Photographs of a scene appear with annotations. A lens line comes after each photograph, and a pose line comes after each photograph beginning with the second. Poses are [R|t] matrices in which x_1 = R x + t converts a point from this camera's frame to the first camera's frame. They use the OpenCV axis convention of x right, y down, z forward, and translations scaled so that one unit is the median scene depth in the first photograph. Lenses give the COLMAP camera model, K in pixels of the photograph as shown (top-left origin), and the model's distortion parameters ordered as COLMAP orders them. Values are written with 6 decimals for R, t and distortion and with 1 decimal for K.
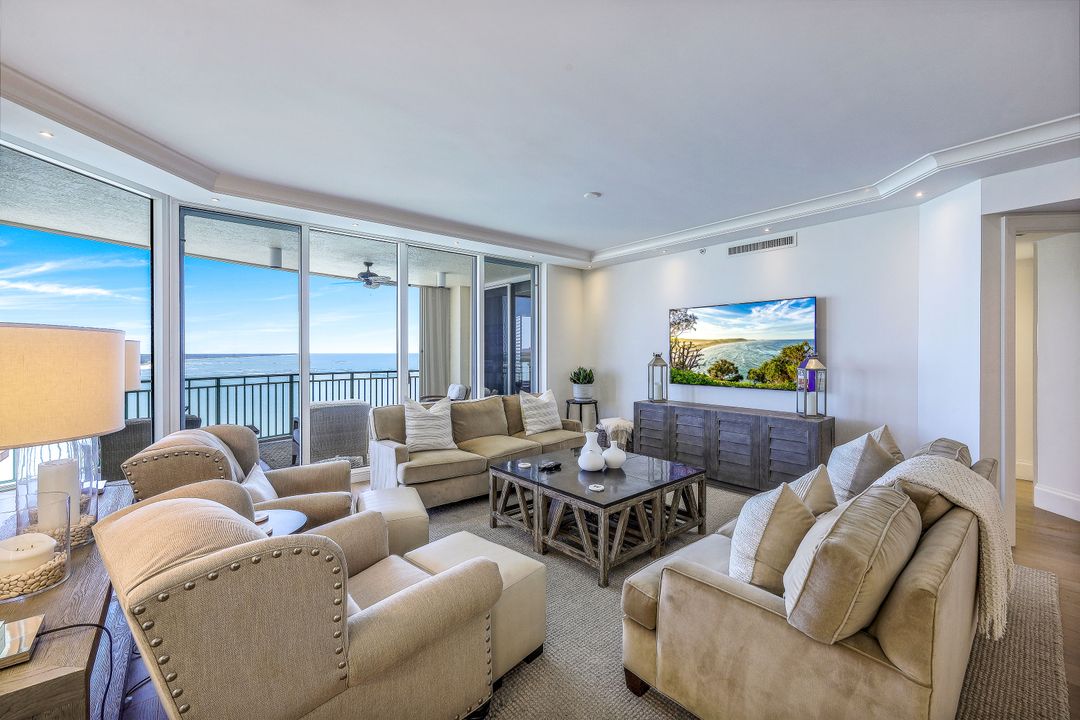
lens RADIAL K [[428.9, 0, 540.5], [0, 428.9, 354.2], [0, 0, 1]] dist [-0.012174, -0.000002]
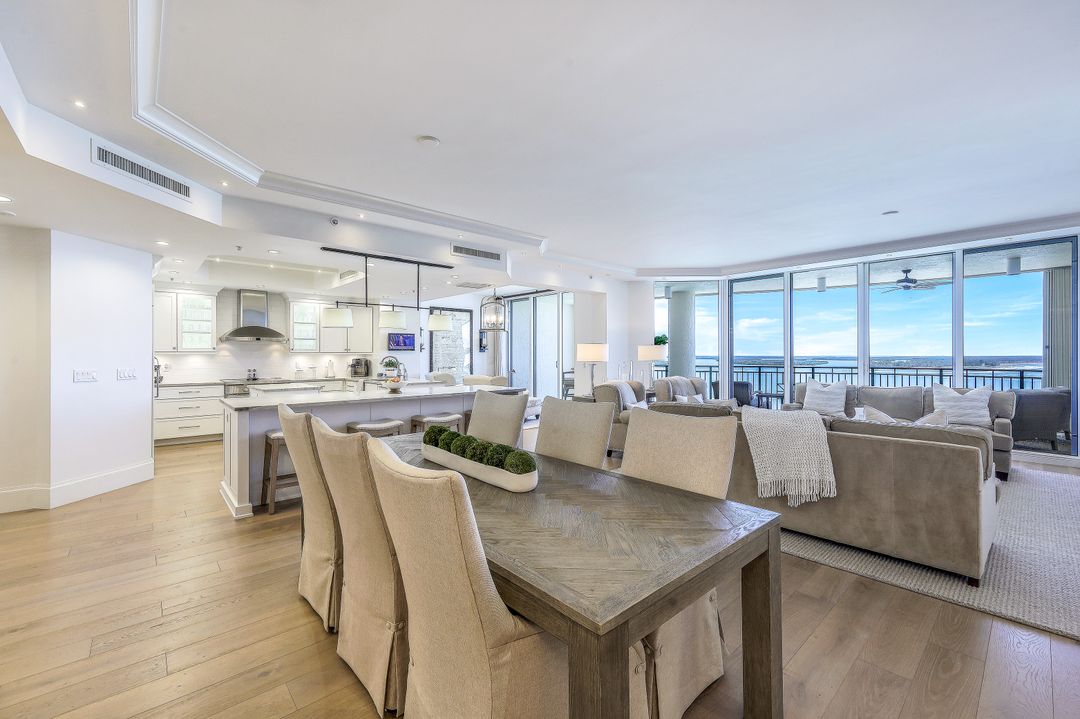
lens RADIAL K [[442.1, 0, 534.4], [0, 442.1, 354.0], [0, 0, 1]] dist [-0.000512, -0.000096]
pose [[0.021410, -0.001561, -0.999770, 0.936440], [0.001732, 0.999997, -0.001525, 0.011069], [0.999769, -0.001699, 0.021412, -0.015892]]
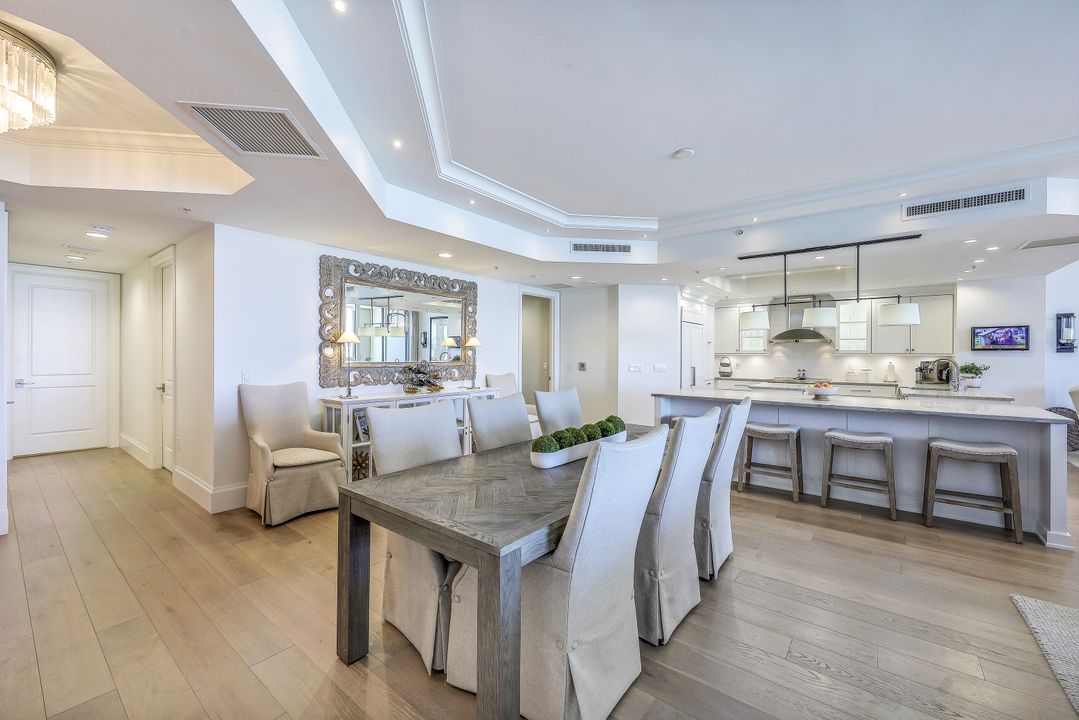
lens RADIAL K [[433.1, 0, 542.2], [0, 433.1, 353.5], [0, 0, 1]] dist [0.000002, -0.000023]
pose [[-0.980457, -0.003776, -0.196695, 0.668703], [-0.003223, 0.999990, -0.003129, 0.009720], [0.196705, -0.002434, -0.980460, 0.396643]]
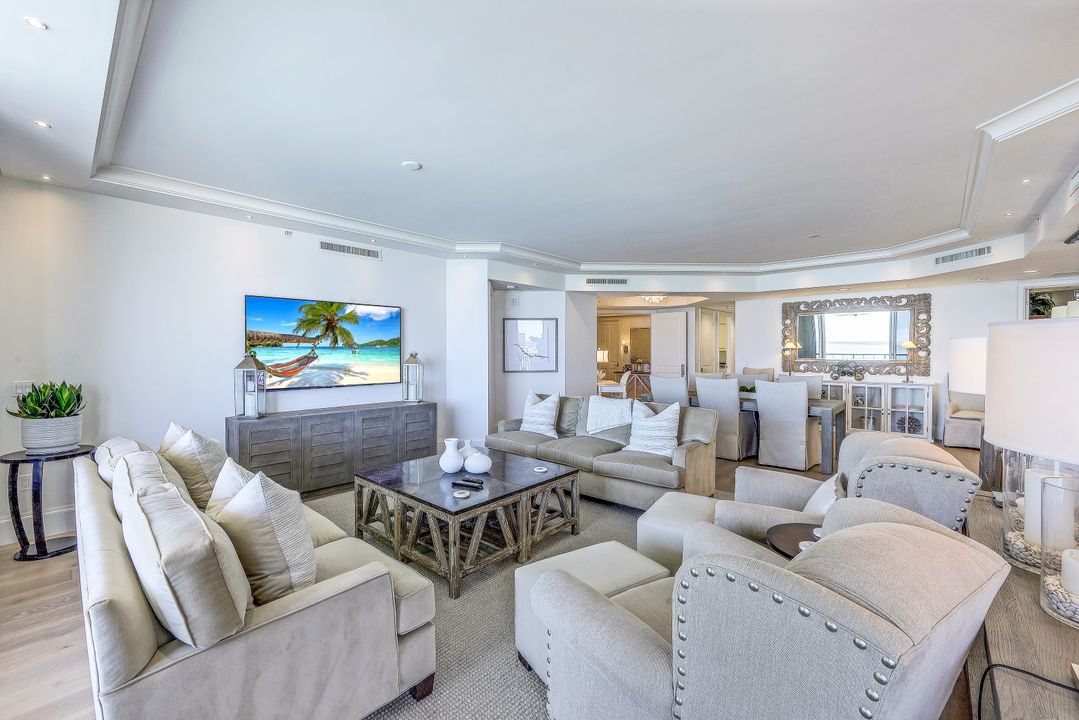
lens RADIAL K [[438.1, 0, 539.5], [0, 438.1, 360.0], [0, 0, 1]] dist [0.008192, -0.000043]
pose [[-0.129664, -0.020933, 0.991337, -0.543547], [0.002351, 0.999768, 0.021419, -0.005863], [-0.991555, 0.005107, -0.129585, 0.602363]]
